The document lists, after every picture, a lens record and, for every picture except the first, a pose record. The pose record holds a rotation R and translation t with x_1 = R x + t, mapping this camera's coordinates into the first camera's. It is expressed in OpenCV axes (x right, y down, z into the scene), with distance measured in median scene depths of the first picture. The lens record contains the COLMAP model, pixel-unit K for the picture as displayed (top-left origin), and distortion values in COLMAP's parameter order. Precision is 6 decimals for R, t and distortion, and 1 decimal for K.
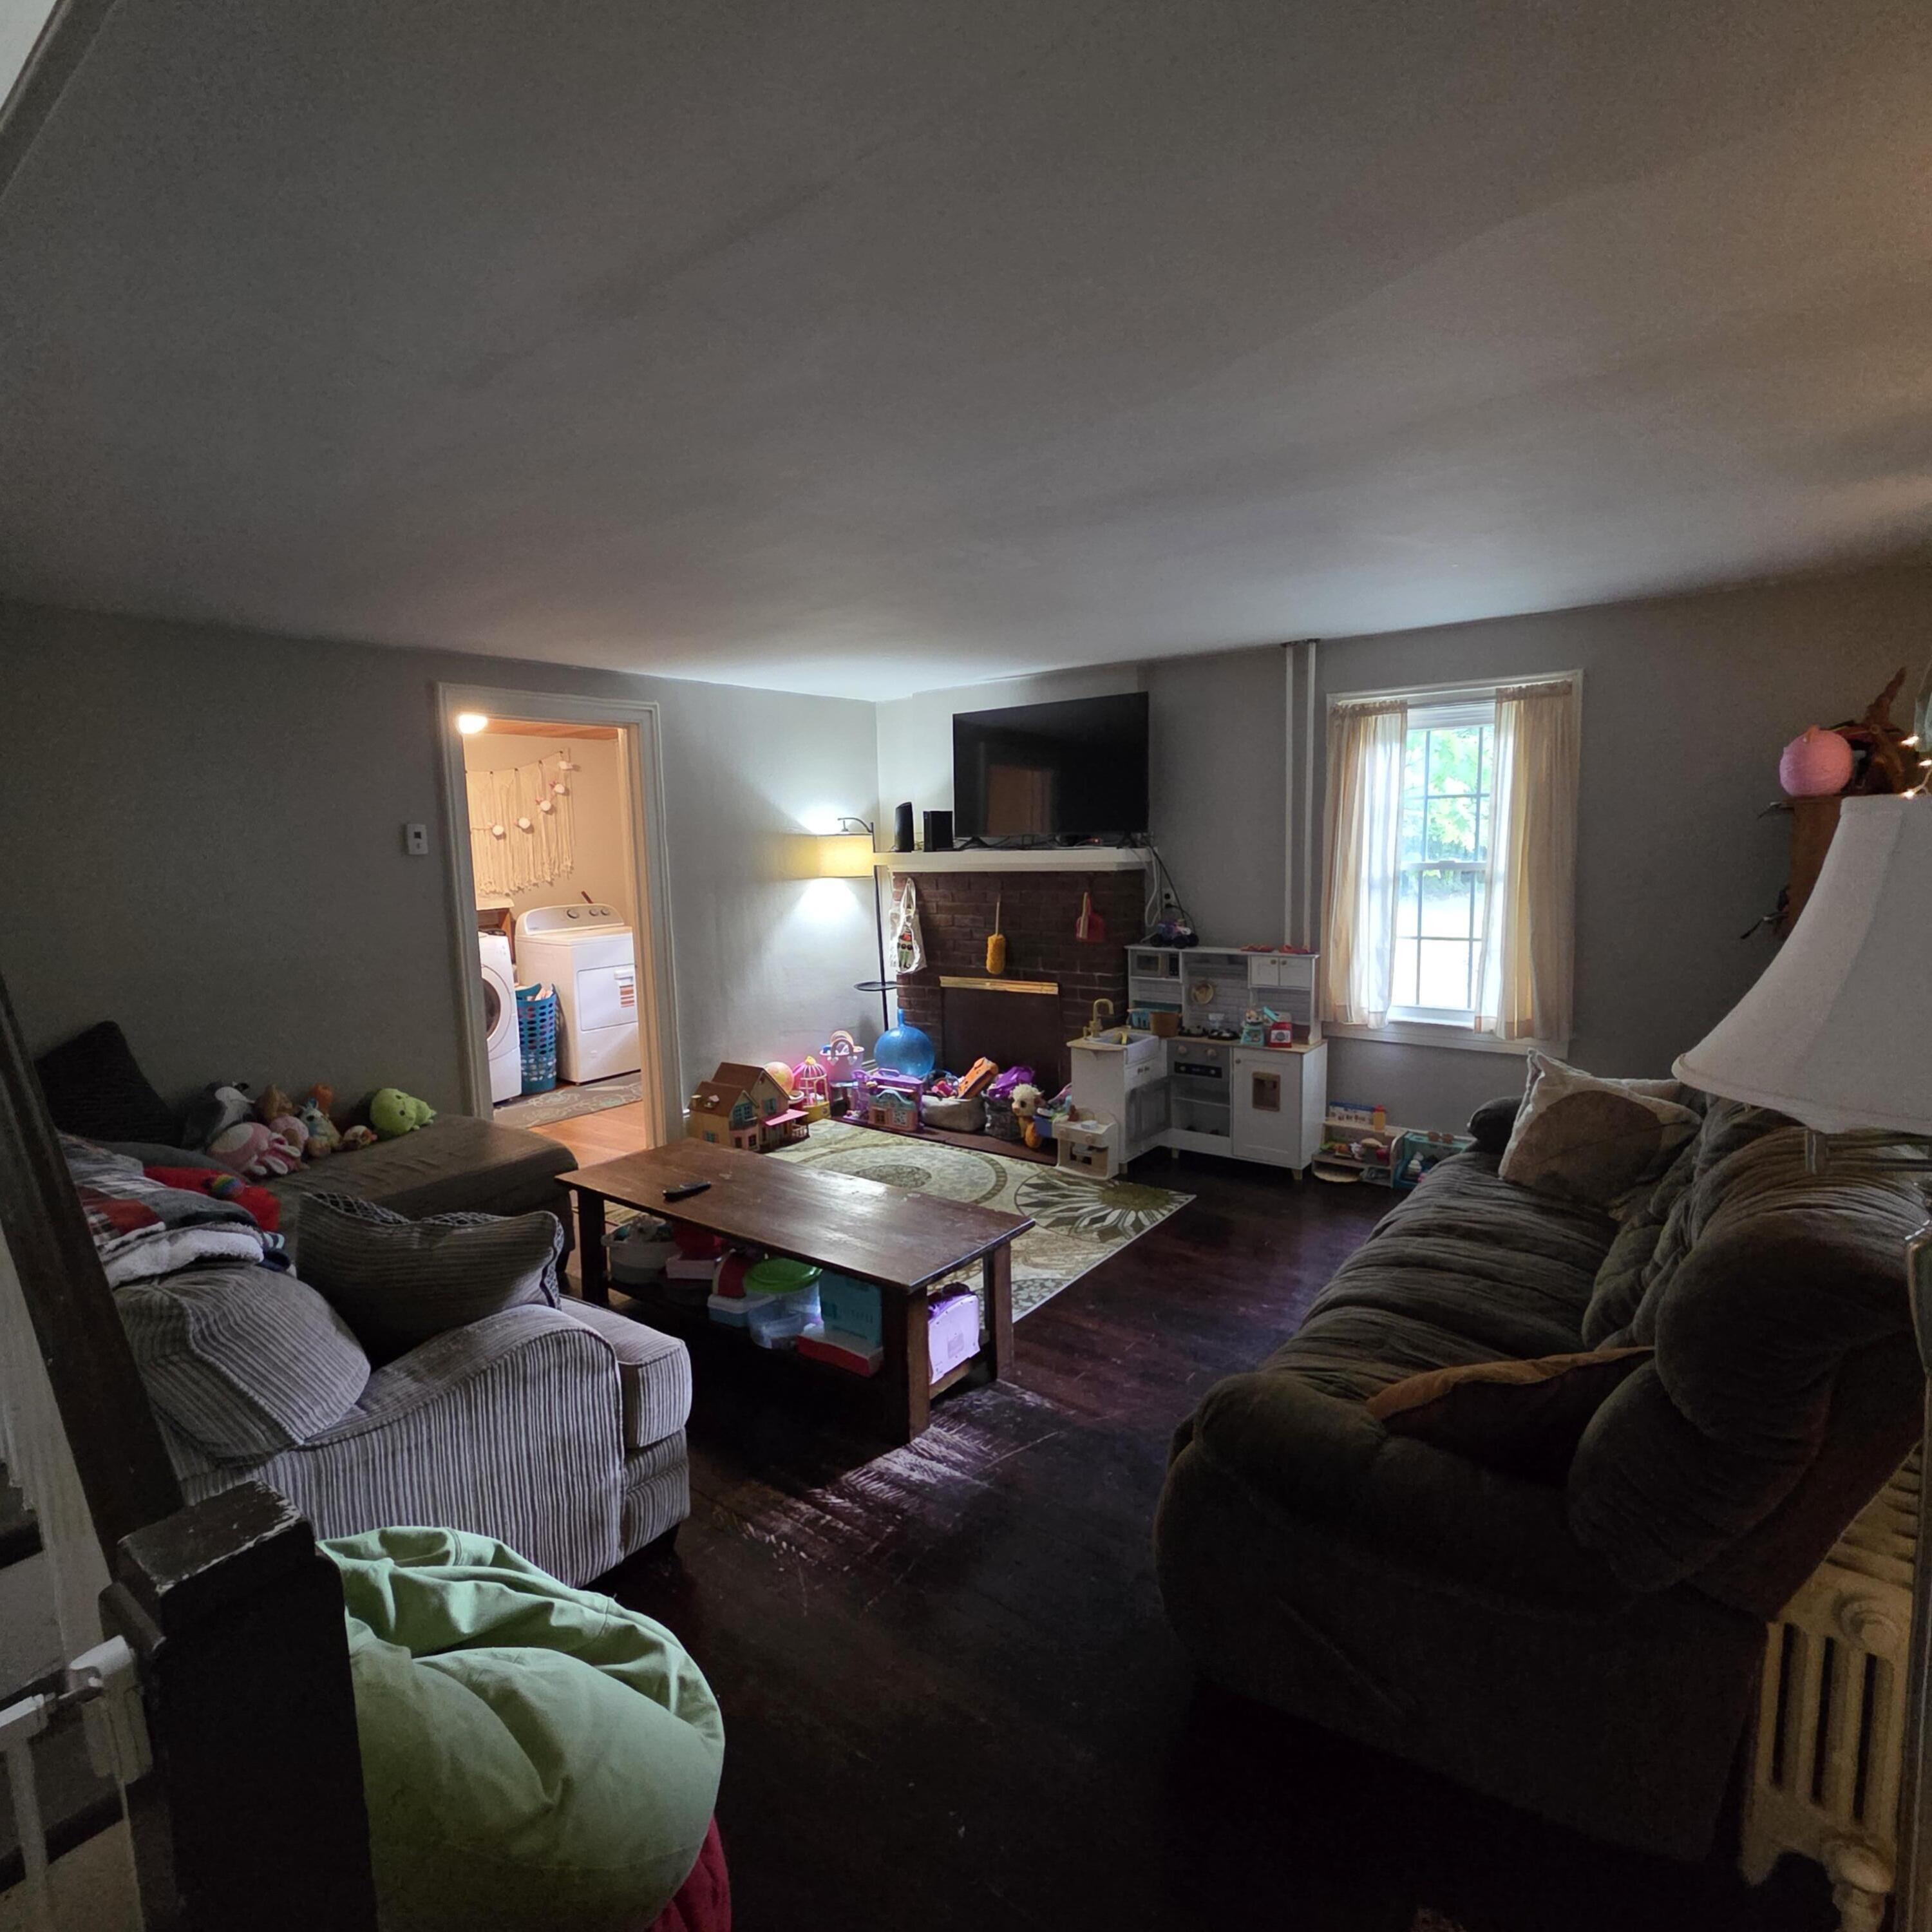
lens RADIAL K [[1050.6, 0, 961.7], [0, 1050.6, 967.9], [0, 0, 1]] dist [0.001898, 0.000538]
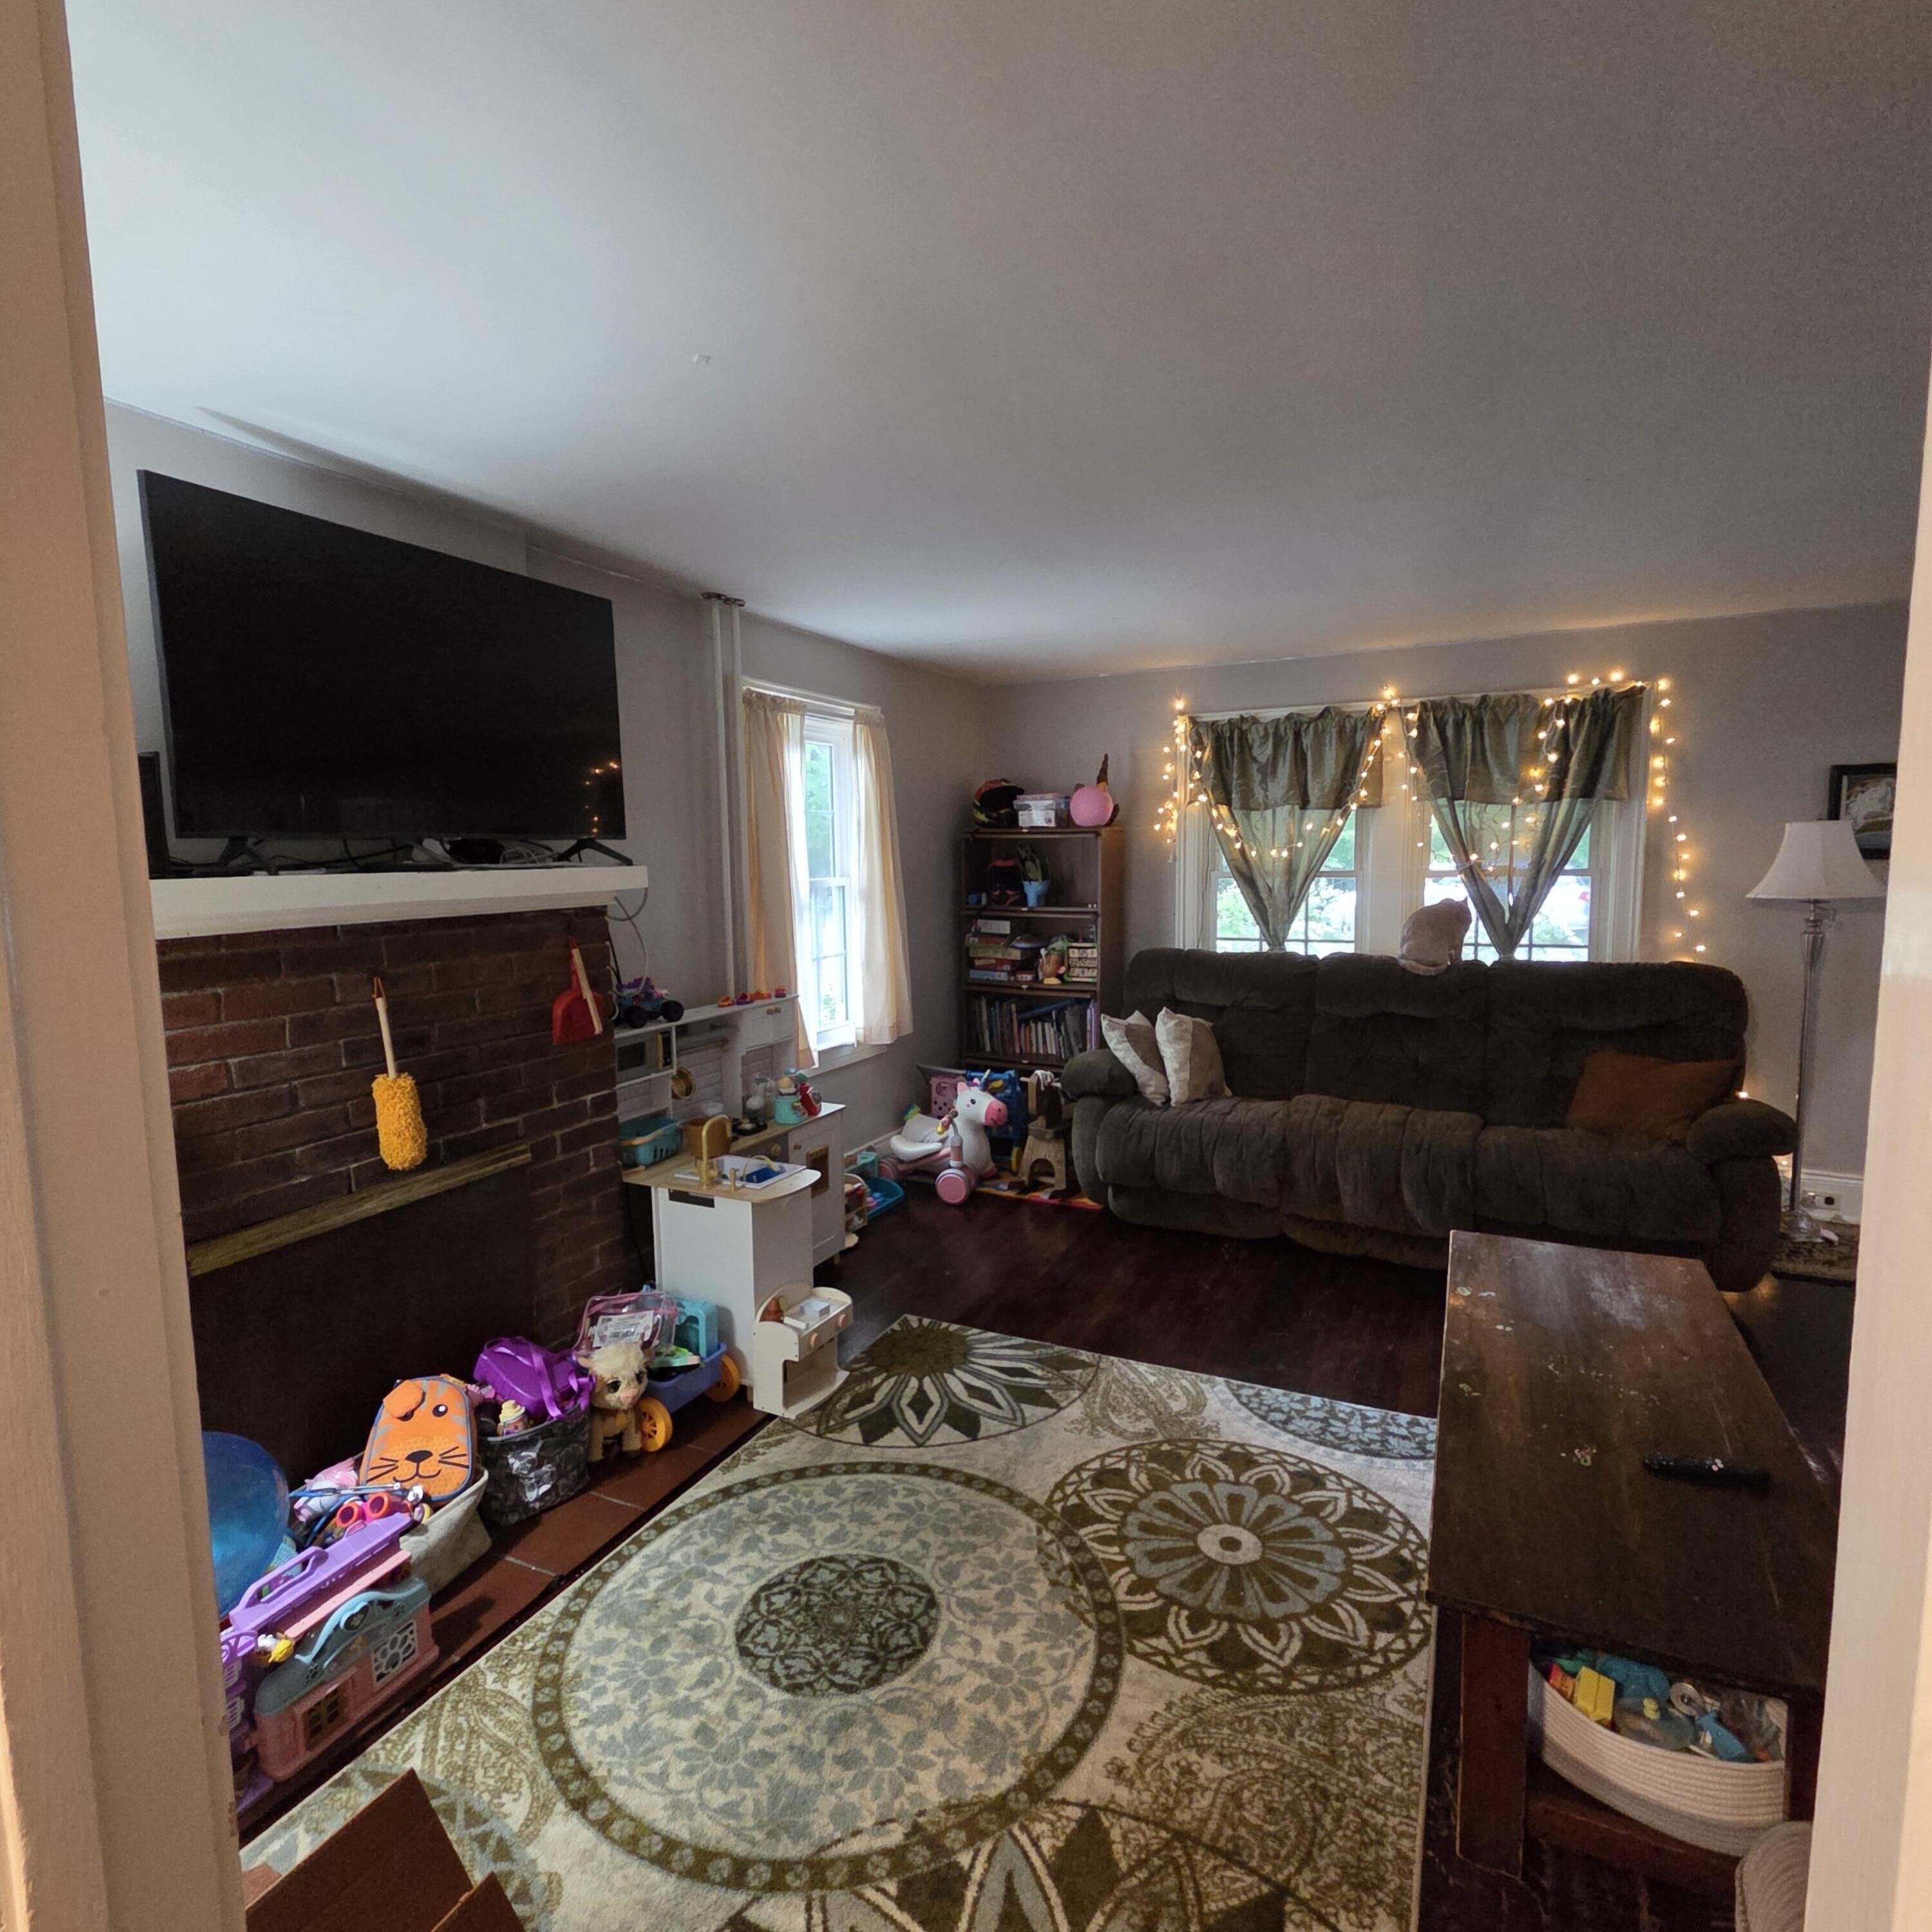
lens RADIAL K [[1050.6, 0, 964.9], [0, 1050.6, 962.7], [0, 0, 1]] dist [0.001898, 0.000538]
pose [[-0.192353, -0.076244, 0.978360, -0.481794], [0.139848, 0.984672, 0.104231, -0.101347], [-0.971310, 0.156871, -0.178742, 0.995463]]
